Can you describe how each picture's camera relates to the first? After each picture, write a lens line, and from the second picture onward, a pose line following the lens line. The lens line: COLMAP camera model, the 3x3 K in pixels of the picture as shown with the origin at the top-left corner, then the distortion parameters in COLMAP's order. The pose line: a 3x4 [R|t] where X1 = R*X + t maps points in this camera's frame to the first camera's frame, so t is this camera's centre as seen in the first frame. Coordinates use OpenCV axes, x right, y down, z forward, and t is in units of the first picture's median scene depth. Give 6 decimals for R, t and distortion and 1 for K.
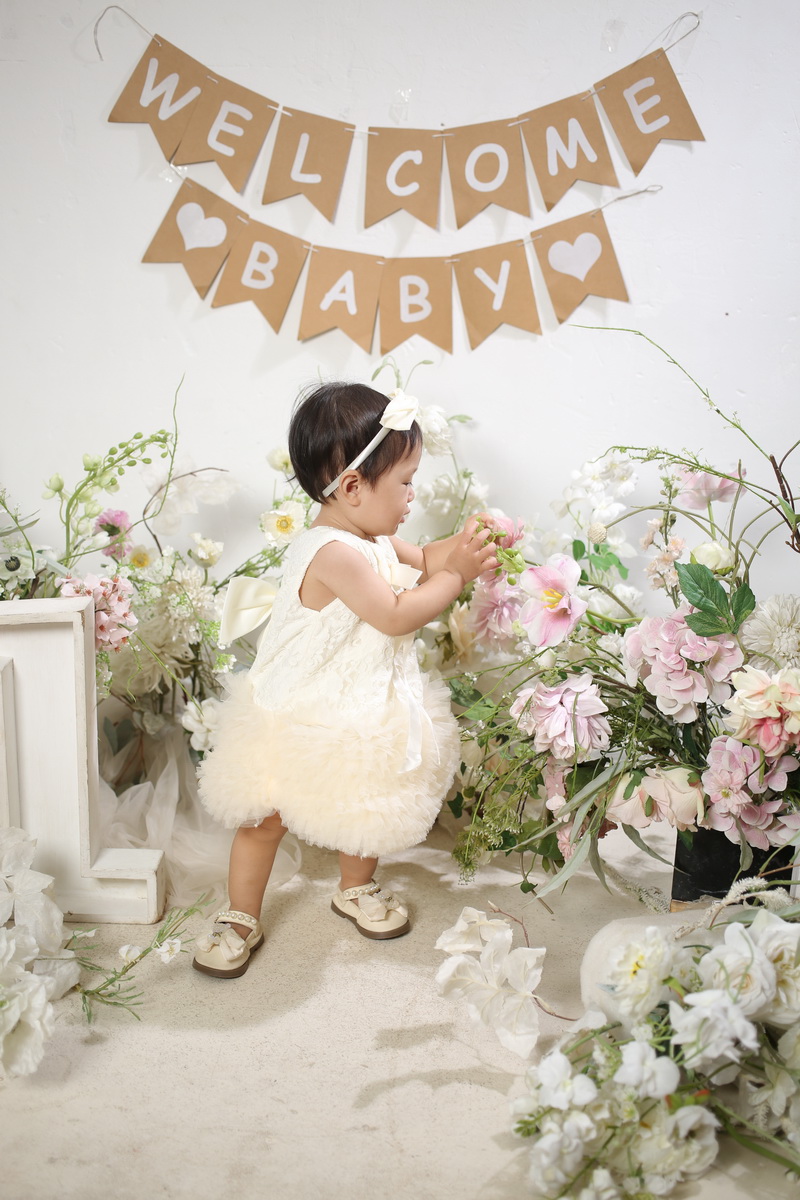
lens RADIAL K [[1344.8, 0, 400.0], [0, 1344.8, 600.0], [0, 0, 1]] dist [-0.065202, 0.127113]
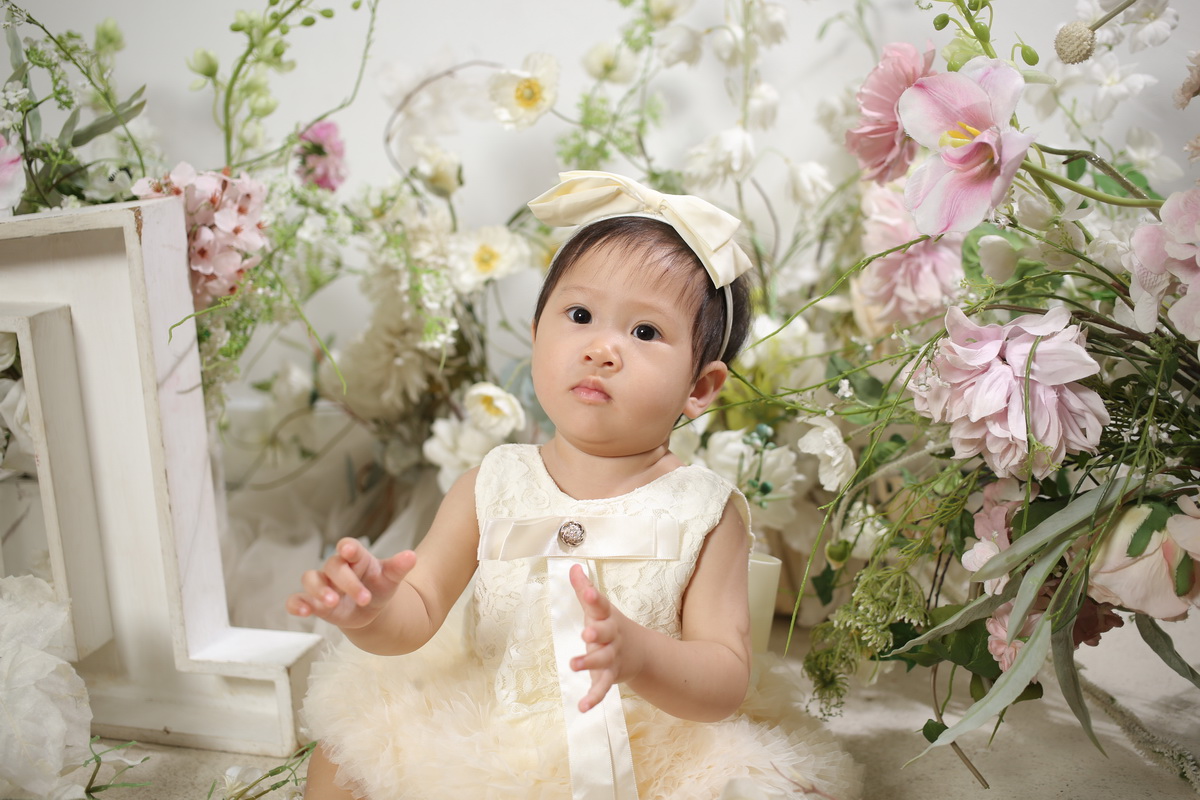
lens RADIAL K [[1355.4, 0, 600.0], [0, 1355.4, 400.0], [0, 0, 1]] dist [-0.044810, 0.042759]
pose [[0.963008, -0.003421, -0.269451, 0.091021], [-0.007370, 0.999211, -0.039028, 0.088499], [0.269372, 0.039570, 0.962223, 0.380527]]
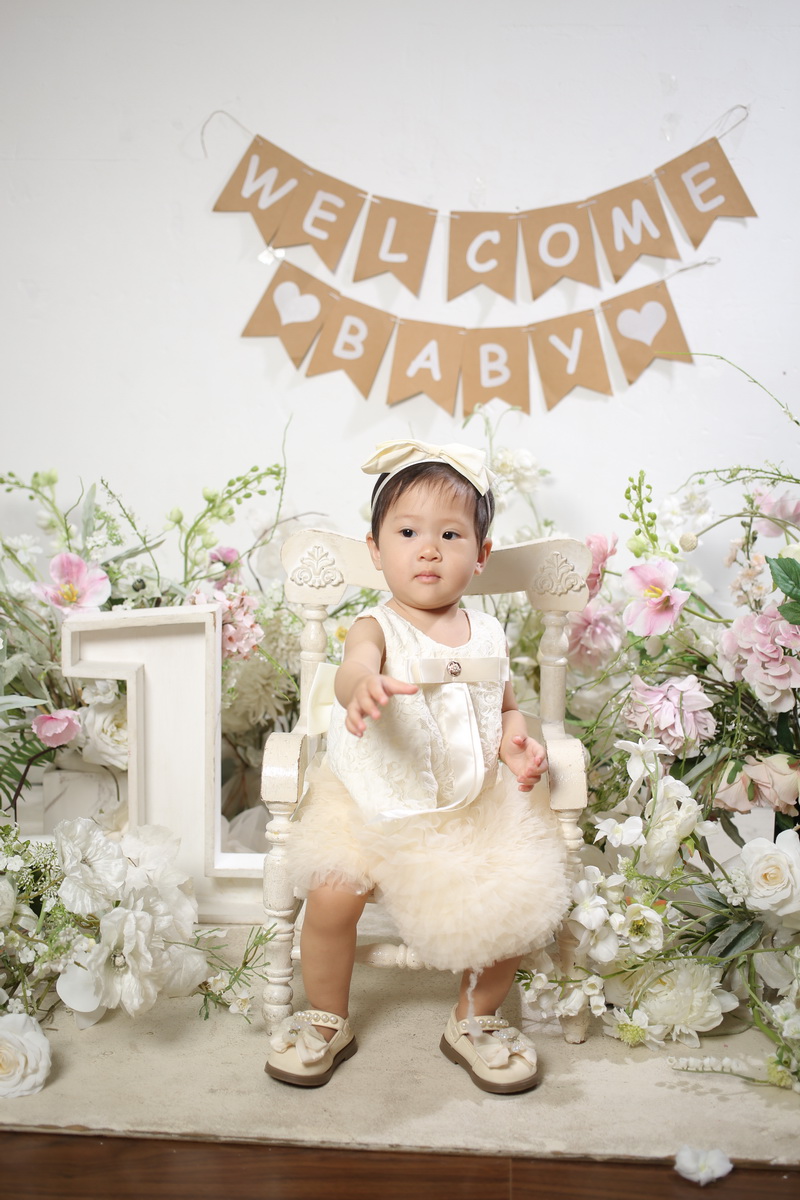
lens RADIAL K [[1344.8, 0, 400.0], [0, 1344.8, 600.0], [0, 0, 1]] dist [-0.065202, 0.127113]
pose [[0.999849, -0.015361, -0.008067, -0.062097], [0.014125, 0.990645, -0.135732, 0.113845], [0.010076, 0.135598, 0.990713, -0.048237]]
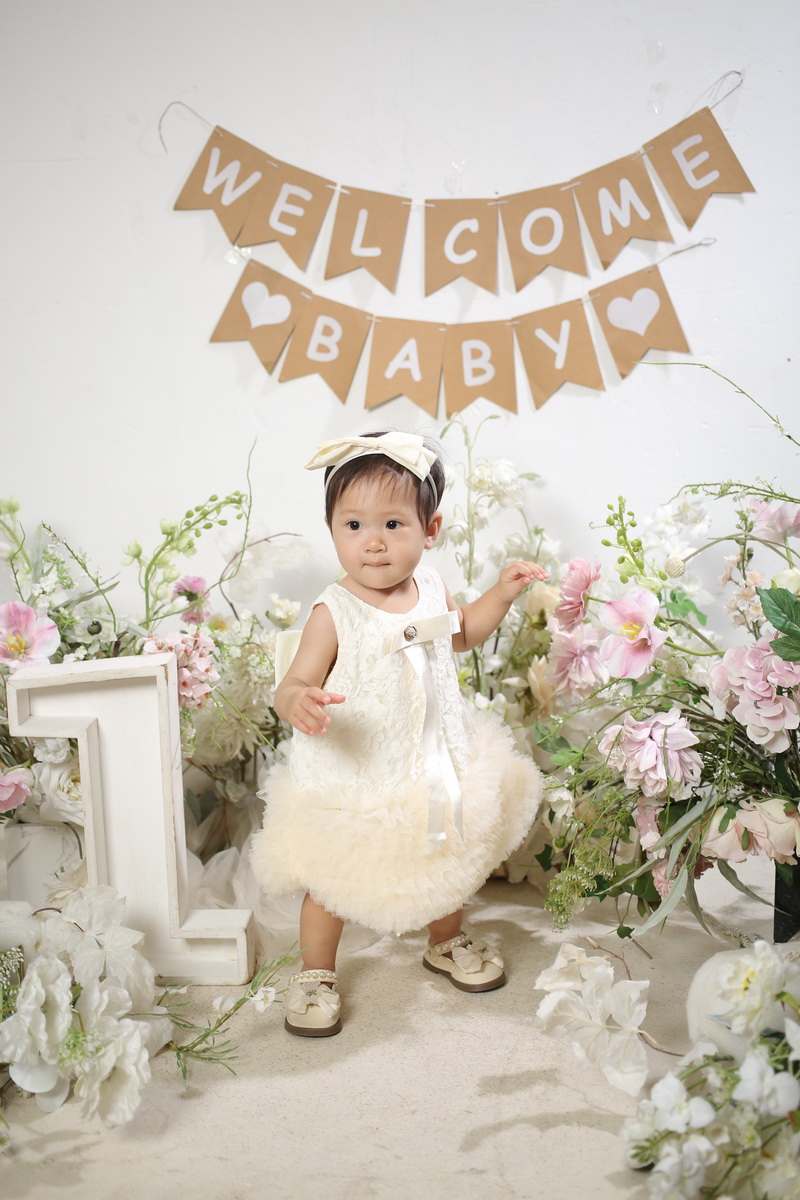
lens RADIAL K [[1344.8, 0, 400.0], [0, 1344.8, 600.0], [0, 0, 1]] dist [-0.065202, 0.127113]
pose [[0.997825, -0.046976, -0.046252, -0.009569], [0.042706, 0.995086, -0.089329, 0.044663], [0.050221, 0.087160, 0.994928, 0.001782]]
